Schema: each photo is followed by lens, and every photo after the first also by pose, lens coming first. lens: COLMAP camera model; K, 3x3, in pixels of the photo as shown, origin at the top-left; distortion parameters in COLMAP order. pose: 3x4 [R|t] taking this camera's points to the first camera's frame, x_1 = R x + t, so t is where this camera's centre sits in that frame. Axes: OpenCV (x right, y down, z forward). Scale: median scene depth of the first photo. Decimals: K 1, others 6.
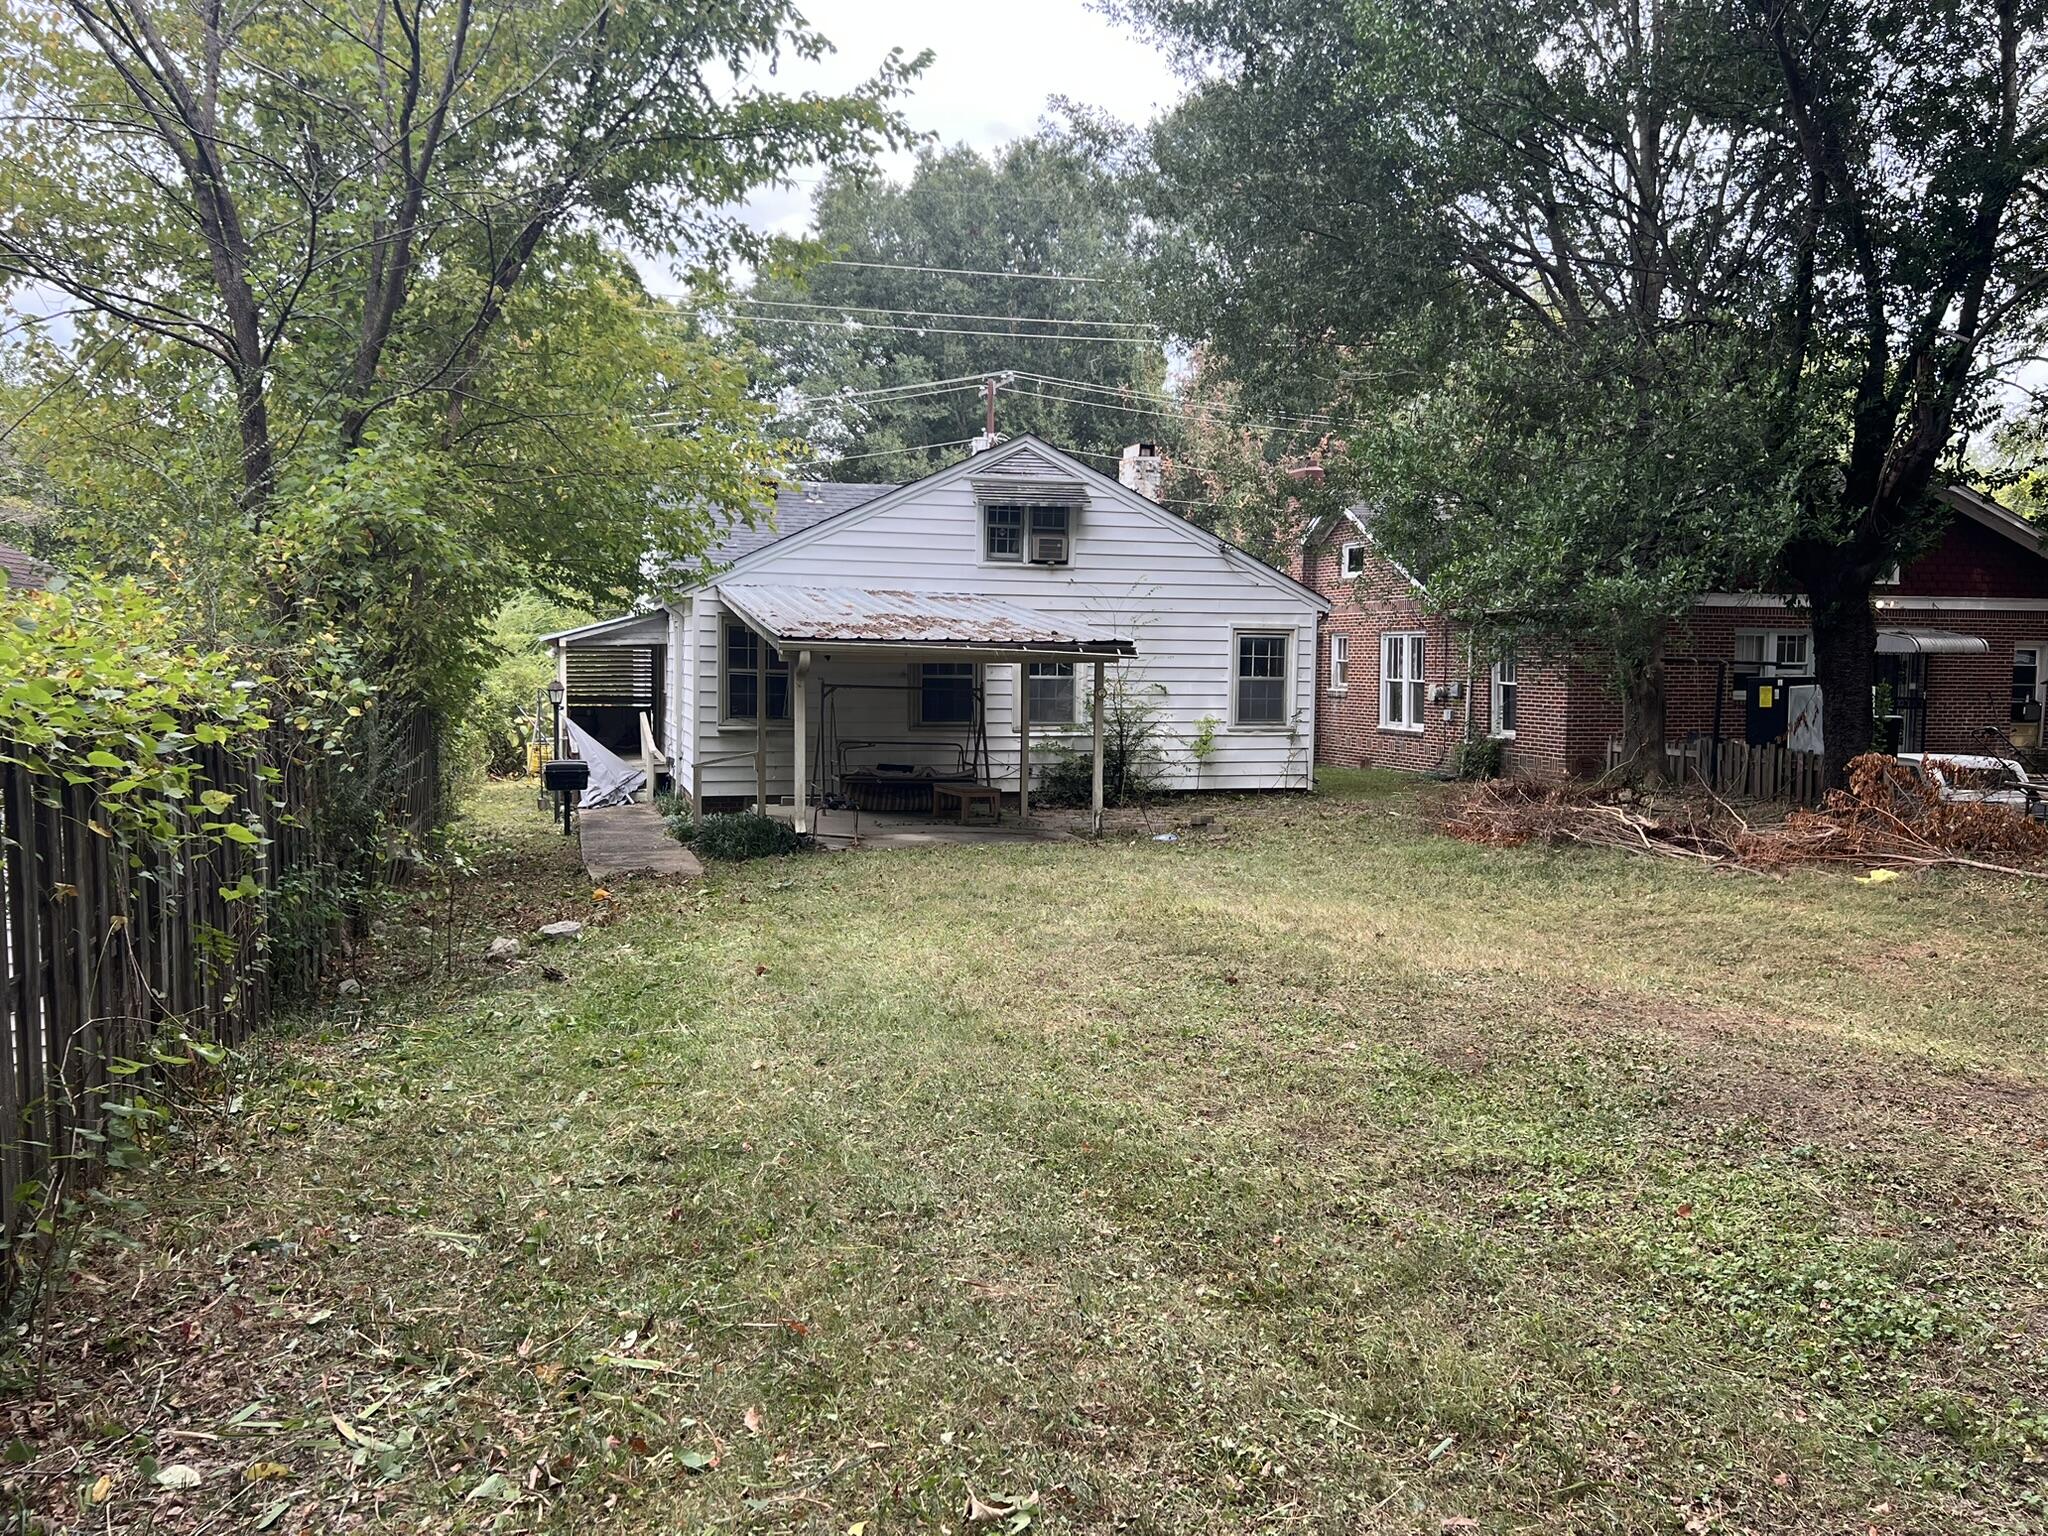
lens RADIAL K [[1599.7, 0, 1023.3], [0, 1599.7, 771.7], [0, 0, 1]] dist [0.077548, -0.000309]
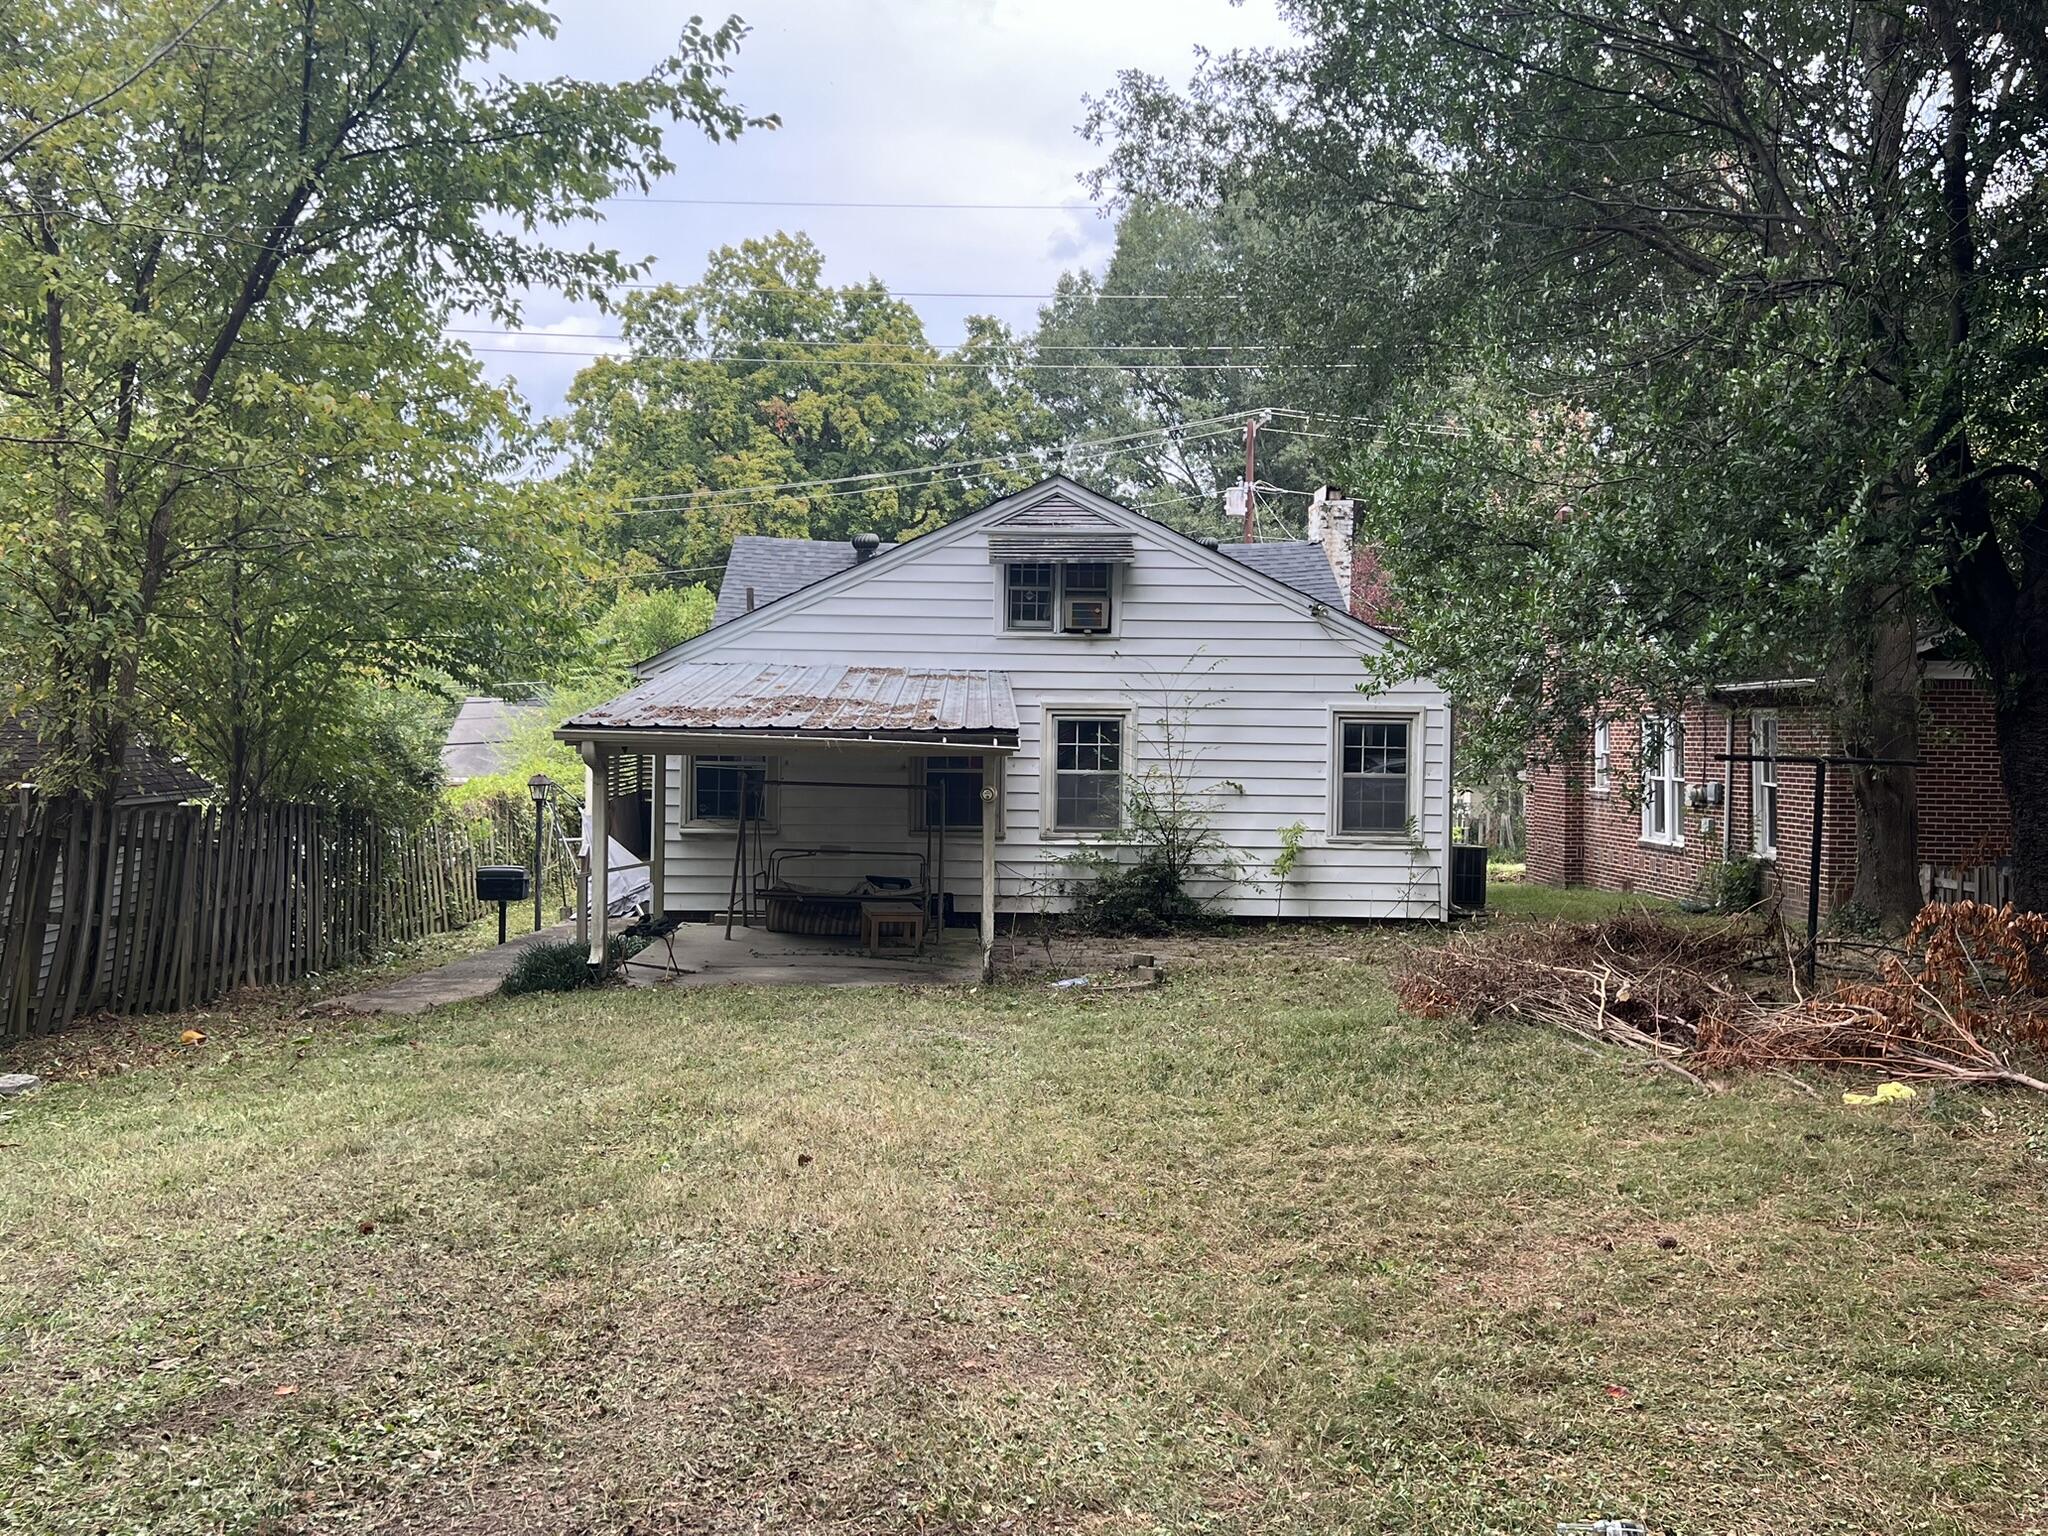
lens RADIAL K [[1801.8, 0, 1023.9], [0, 1801.8, 760.4], [0, 0, 1]] dist [0.088344, 0.003010]
pose [[0.962968, 0.003529, -0.269594, 0.230481], [-0.020241, 0.998039, -0.059234, -0.010490], [0.268856, 0.062497, 0.961151, 0.116324]]
